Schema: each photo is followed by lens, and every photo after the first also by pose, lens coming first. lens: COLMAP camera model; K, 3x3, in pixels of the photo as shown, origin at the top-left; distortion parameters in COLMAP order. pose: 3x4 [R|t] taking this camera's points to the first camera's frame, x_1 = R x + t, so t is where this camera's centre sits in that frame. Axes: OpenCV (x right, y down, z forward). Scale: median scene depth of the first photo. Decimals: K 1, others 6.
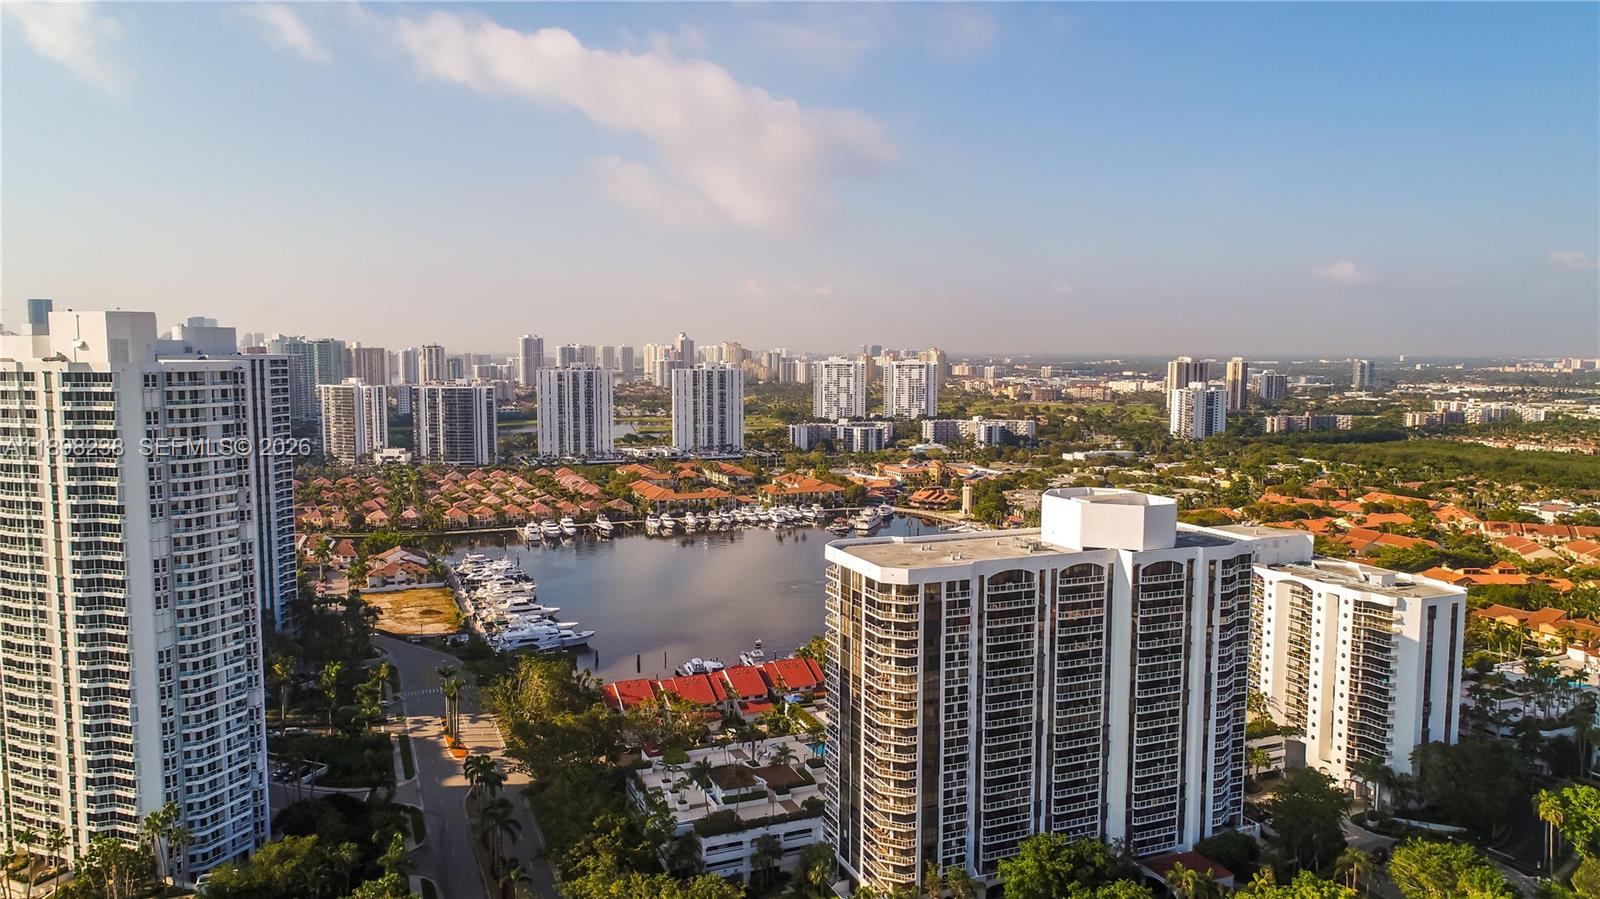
lens RADIAL K [[1088.6, 0, 797.3], [0, 1088.6, 445.8], [0, 0, 1]] dist [0.004173, 0.003519]
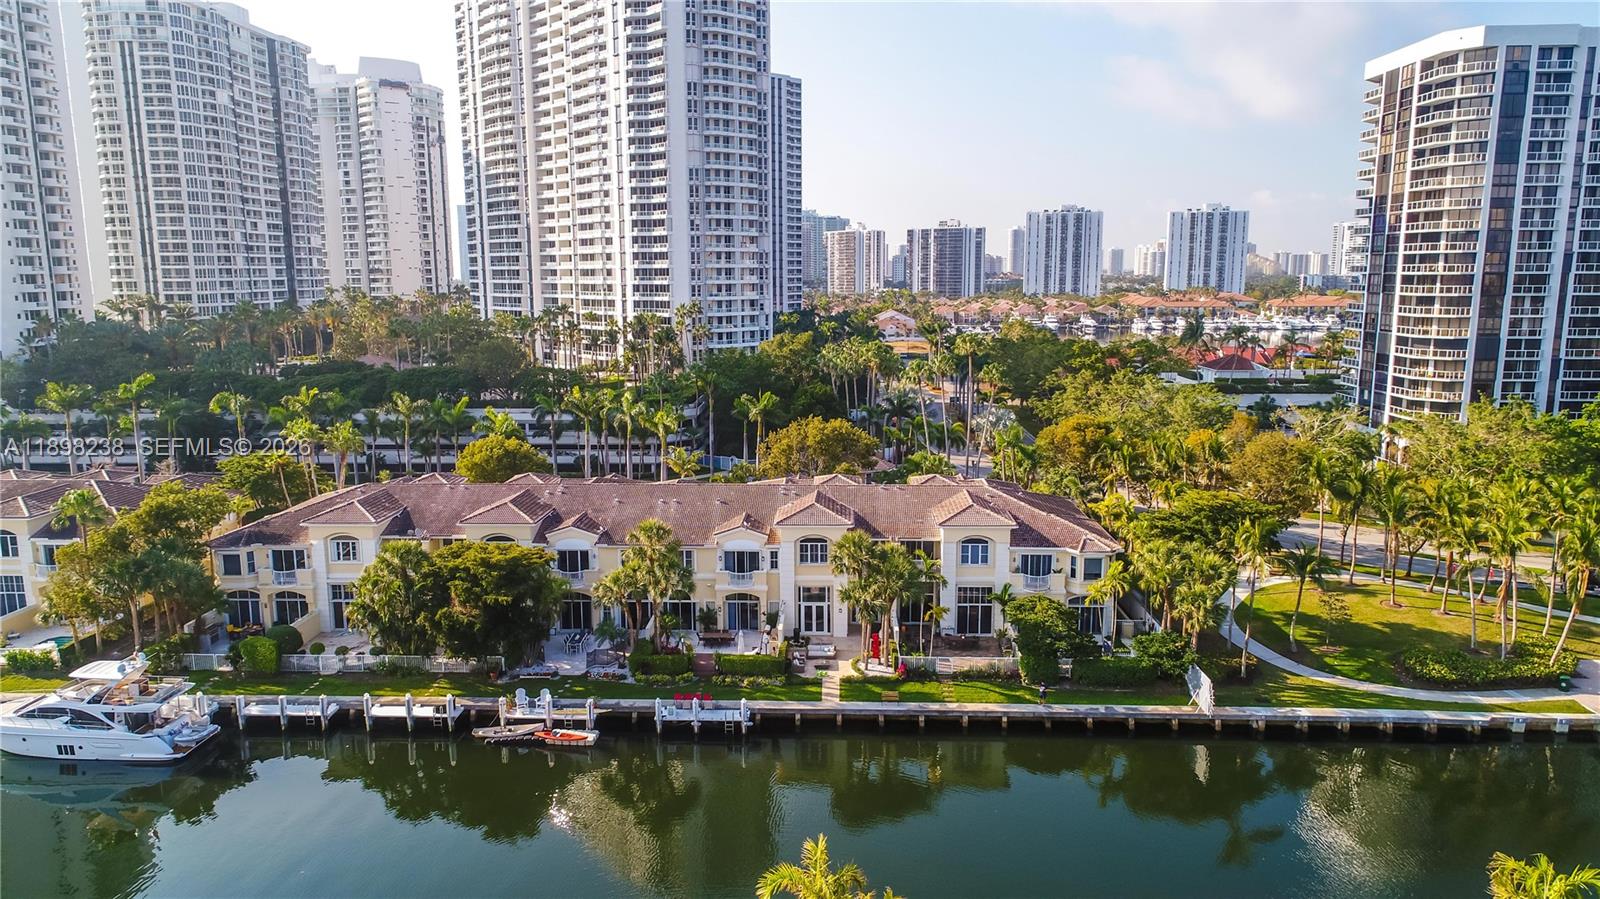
lens RADIAL K [[1071.4, 0, 791.6], [0, 1071.4, 443.4], [0, 0, 1]] dist [0.005998, 0.004290]
pose [[0.902733, 0.065556, -0.425178, -0.003082], [-0.033860, 0.996082, 0.081690, 0.354752], [0.428868, -0.059348, 0.901416, 0.032497]]
